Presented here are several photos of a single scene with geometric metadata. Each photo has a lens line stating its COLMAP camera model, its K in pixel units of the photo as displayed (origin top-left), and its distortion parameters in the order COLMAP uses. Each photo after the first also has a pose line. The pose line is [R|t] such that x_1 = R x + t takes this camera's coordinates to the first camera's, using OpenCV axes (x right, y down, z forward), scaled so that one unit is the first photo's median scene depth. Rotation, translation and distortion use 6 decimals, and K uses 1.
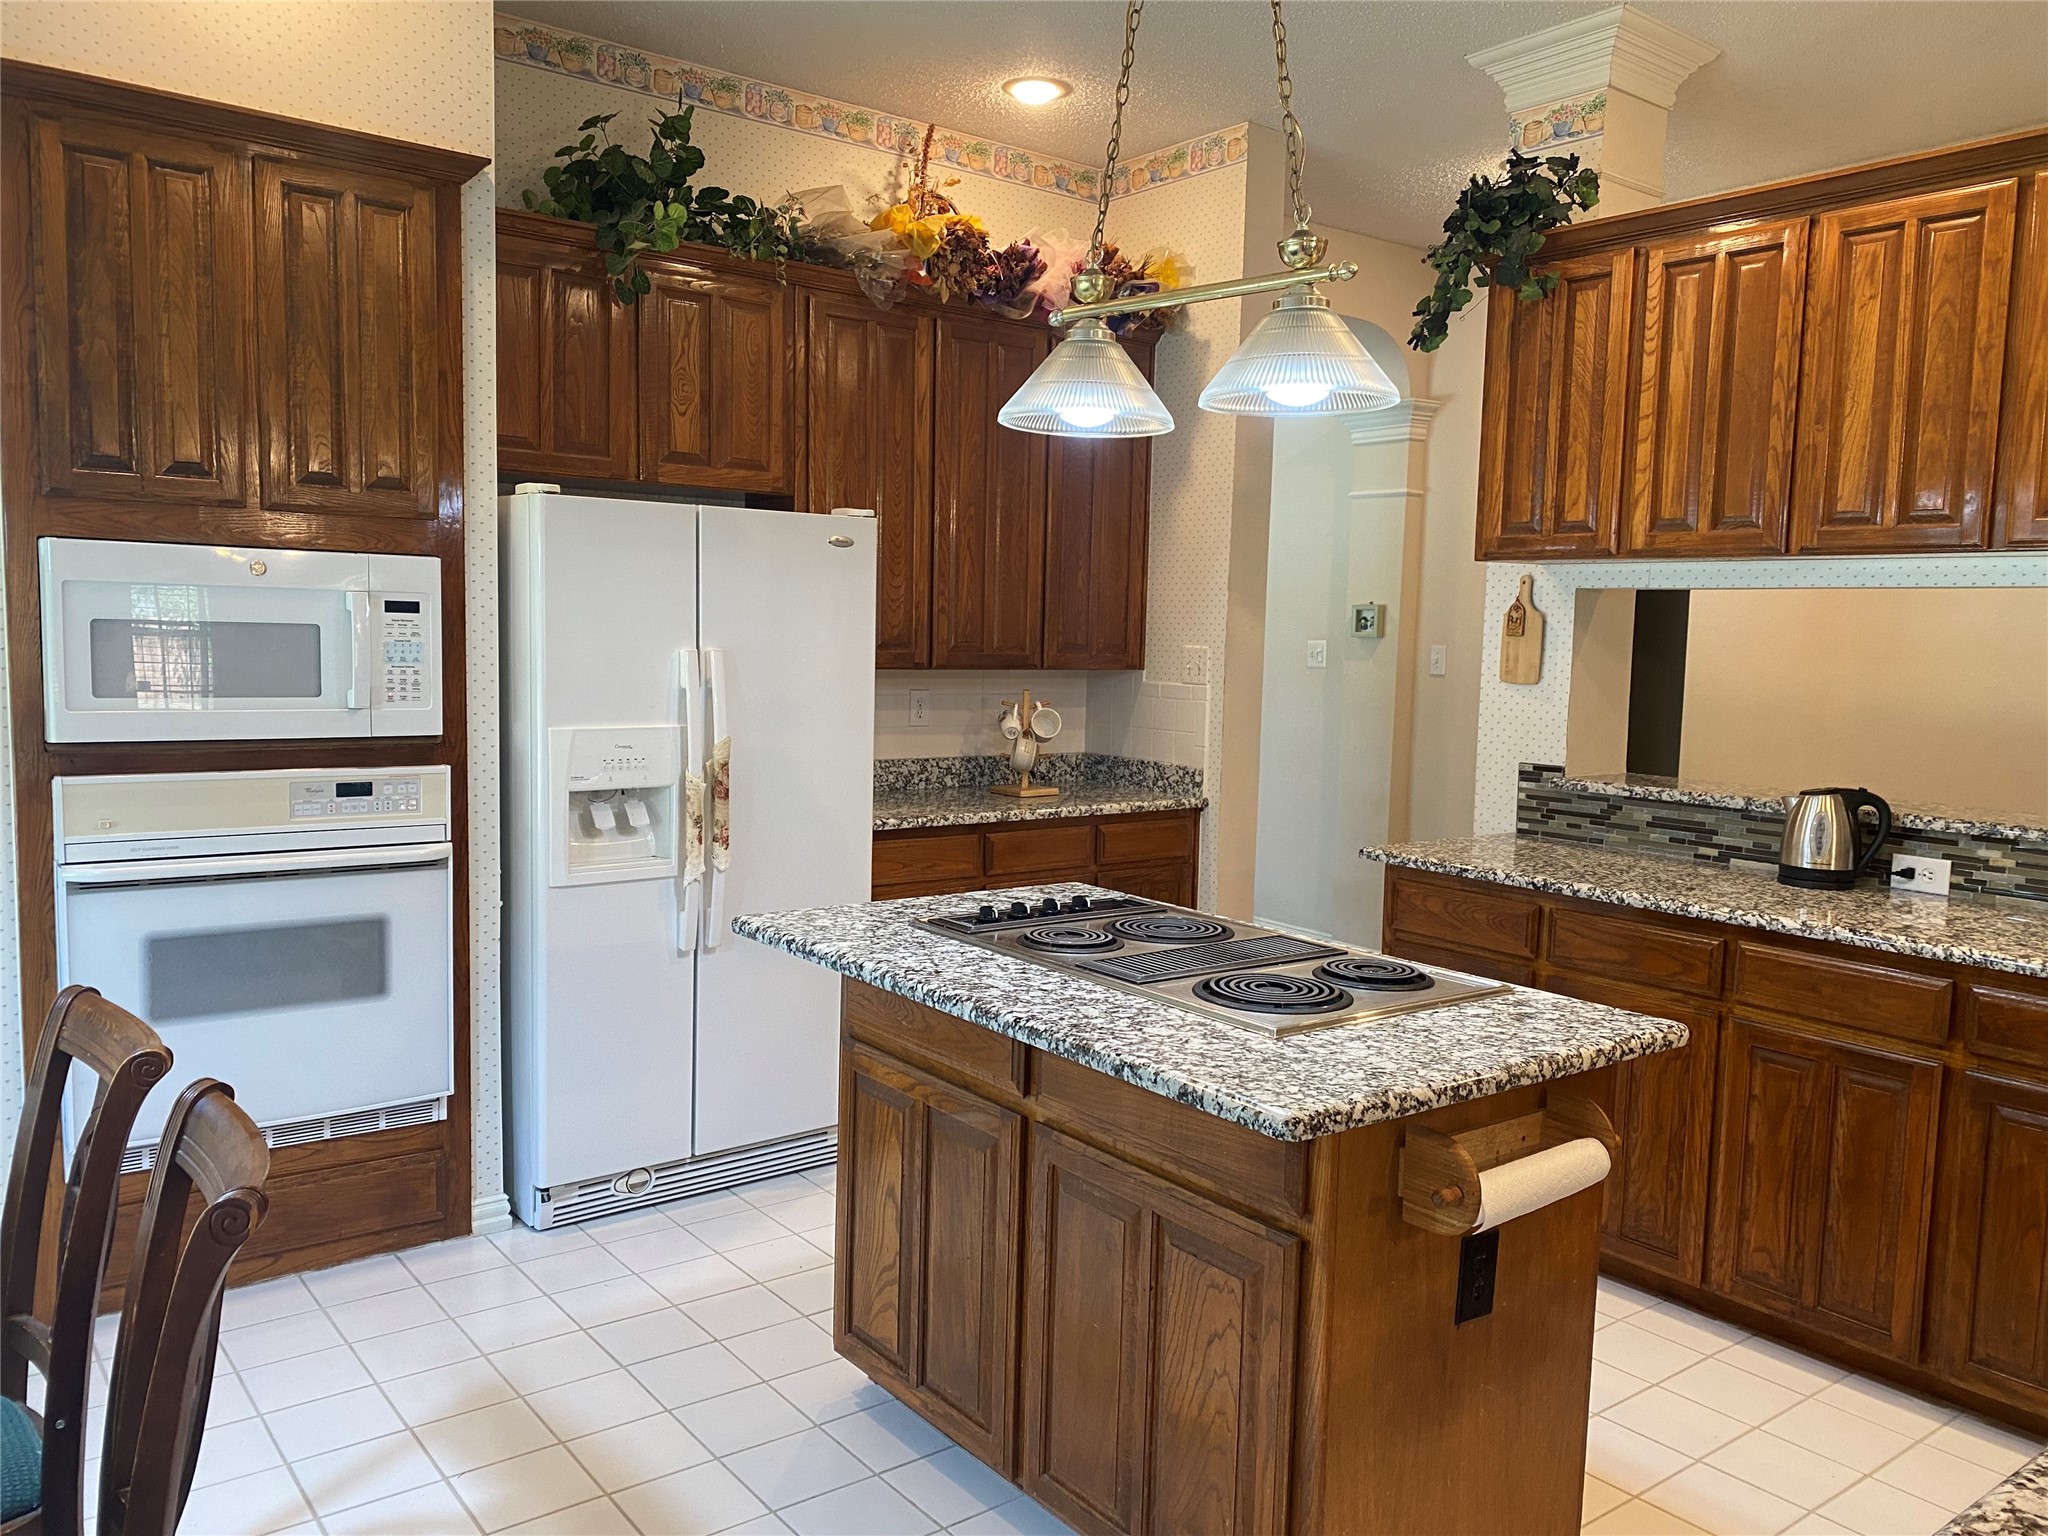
lens RADIAL K [[1558.6, 0, 1033.1], [0, 1558.6, 774.1], [0, 0, 1]] dist [0.070452, -0.110248]
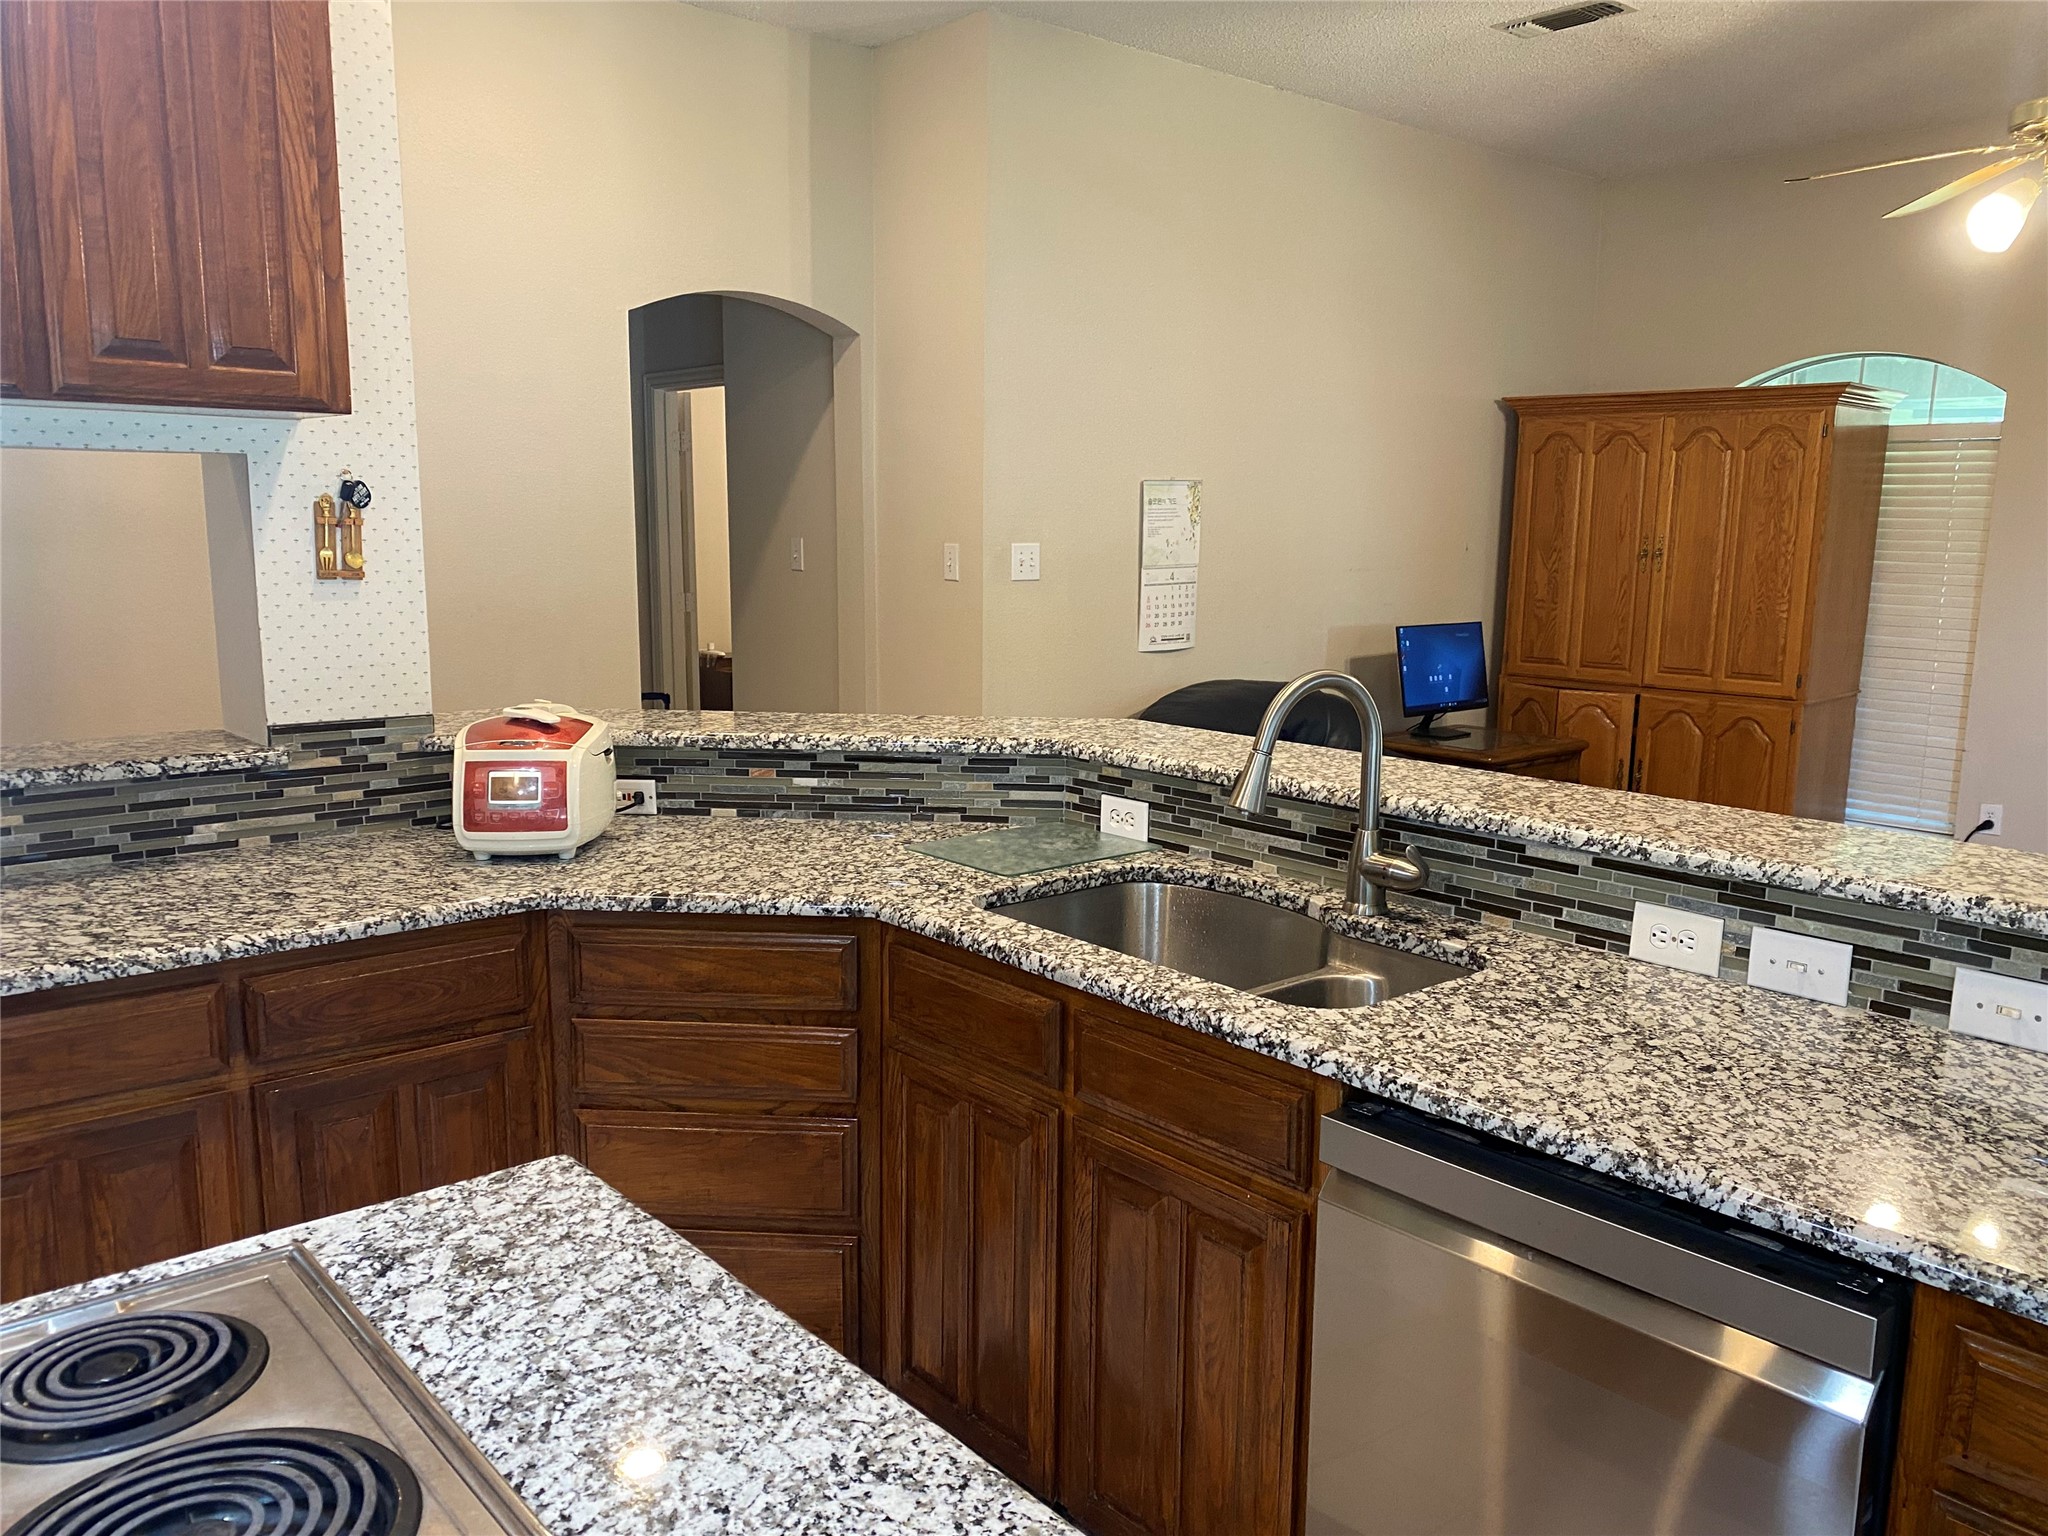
lens RADIAL K [[1558.6, 0, 1033.1], [0, 1558.6, 774.1], [0, 0, 1]] dist [0.070452, -0.110248]
pose [[-0.055687, -0.188721, 0.980451, -0.124325], [0.082801, 0.977719, 0.192898, -0.062996], [-0.995009, 0.091924, -0.038820, 0.496926]]
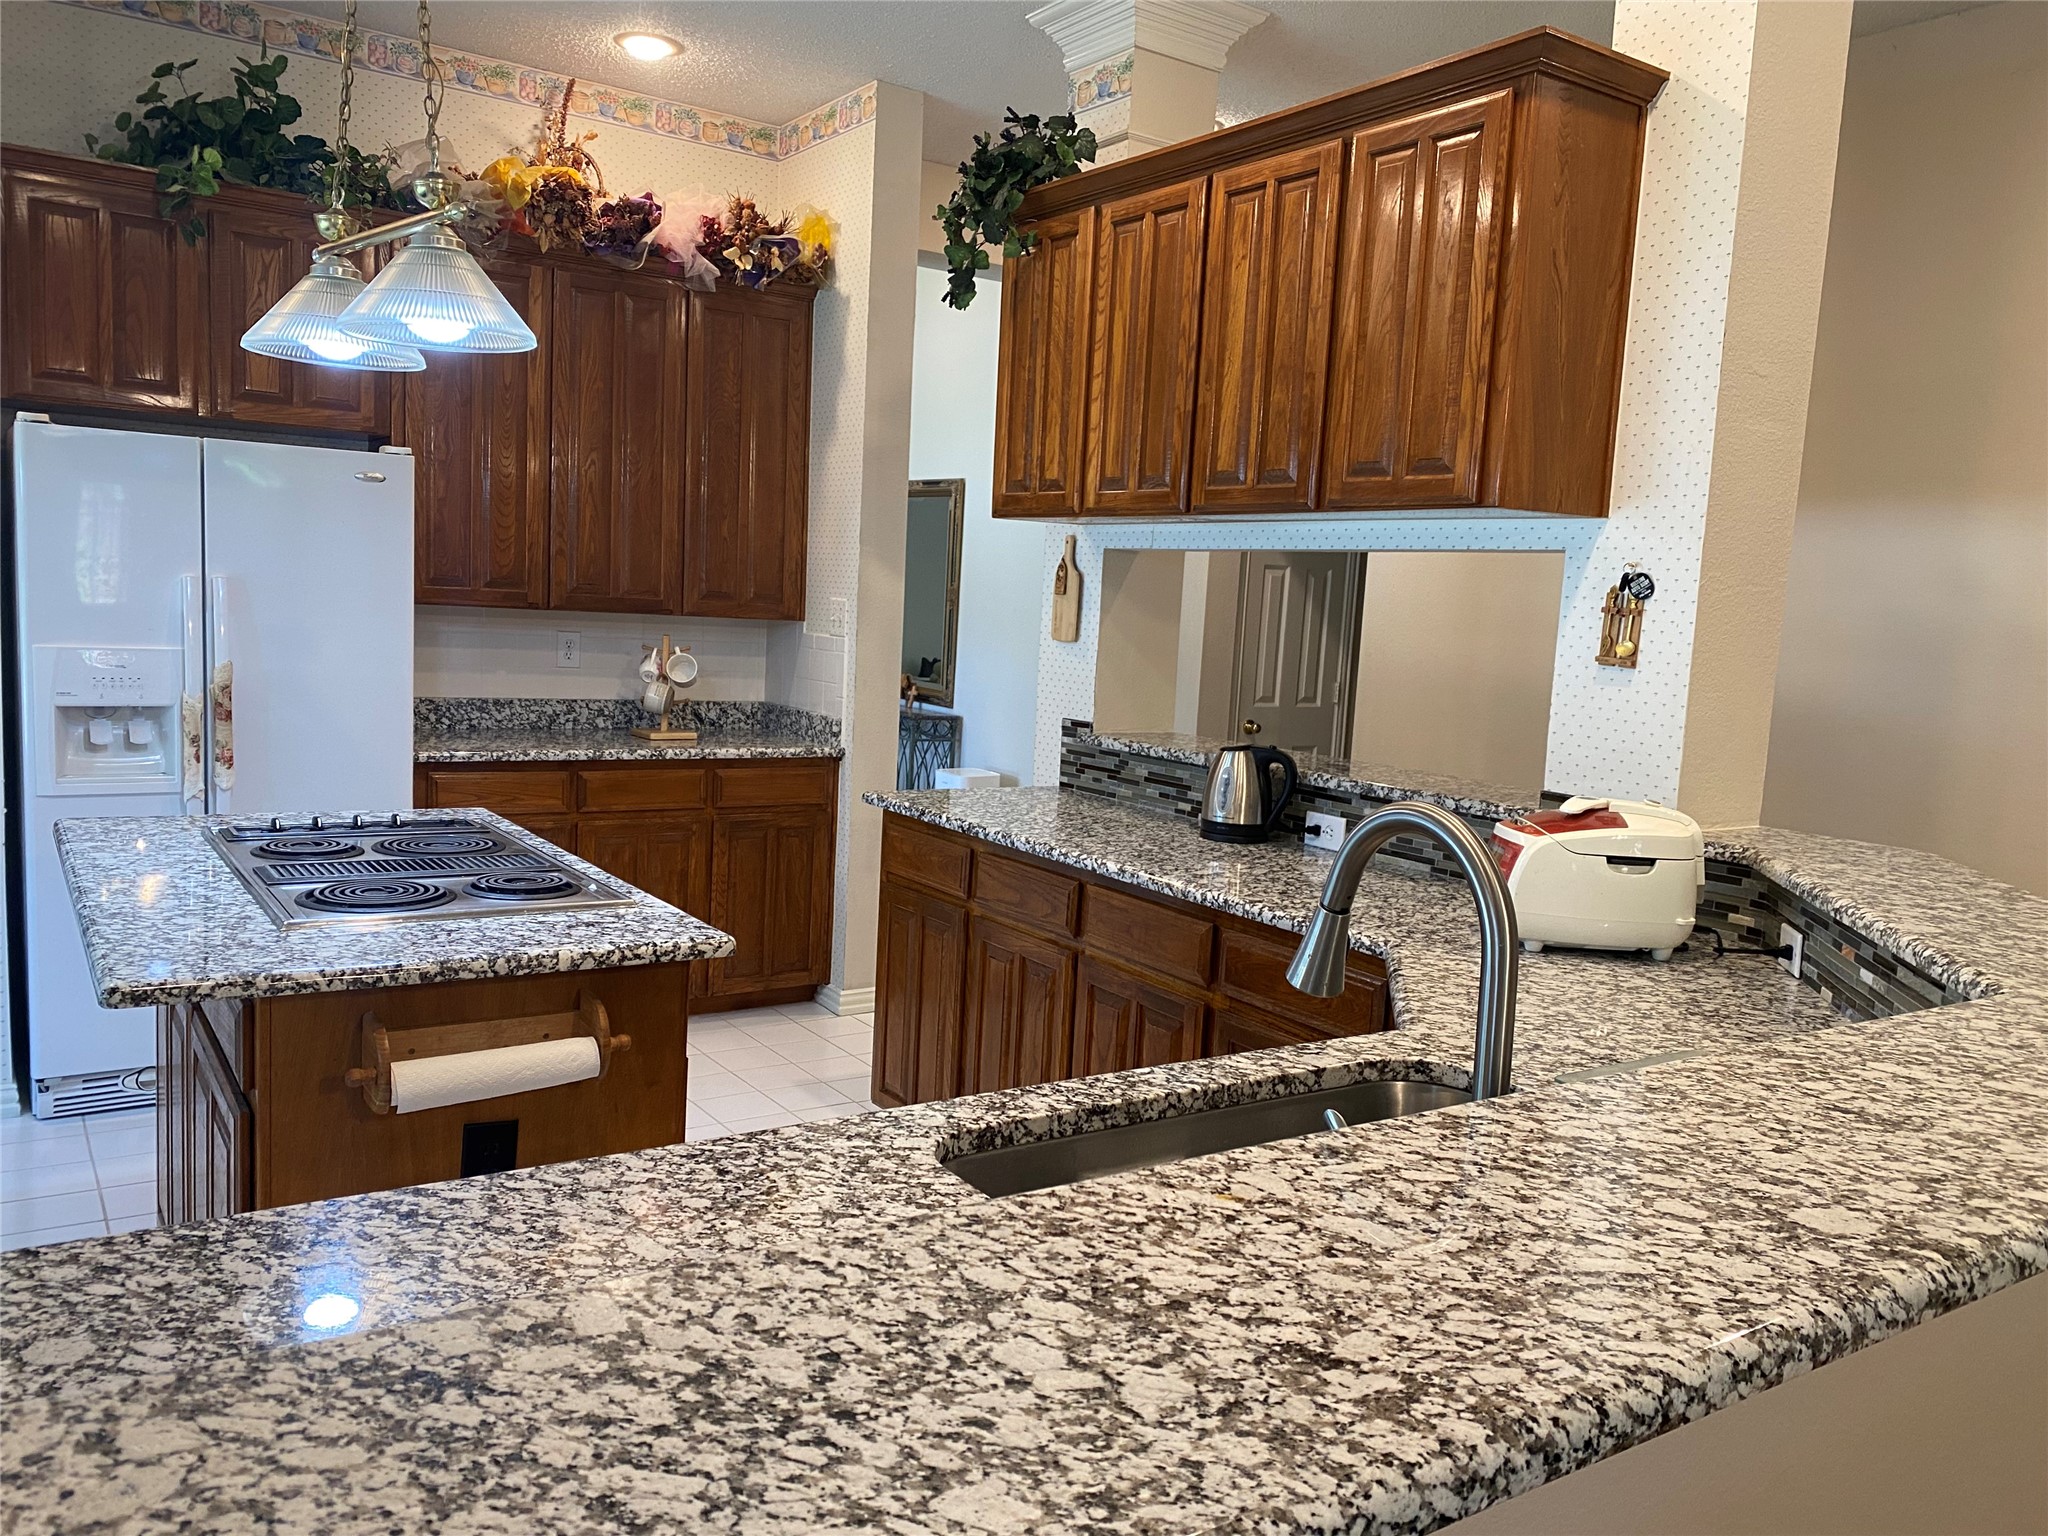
lens RADIAL K [[1560.9, 0, 1023.0], [0, 1560.9, 784.3], [0, 0, 1]] dist [0.034325, -0.033850]
pose [[0.997484, 0.036825, -0.060570, 0.405845], [-0.035444, 0.999090, 0.023732, 0.015130], [0.061389, -0.021526, 0.997882, -0.018255]]
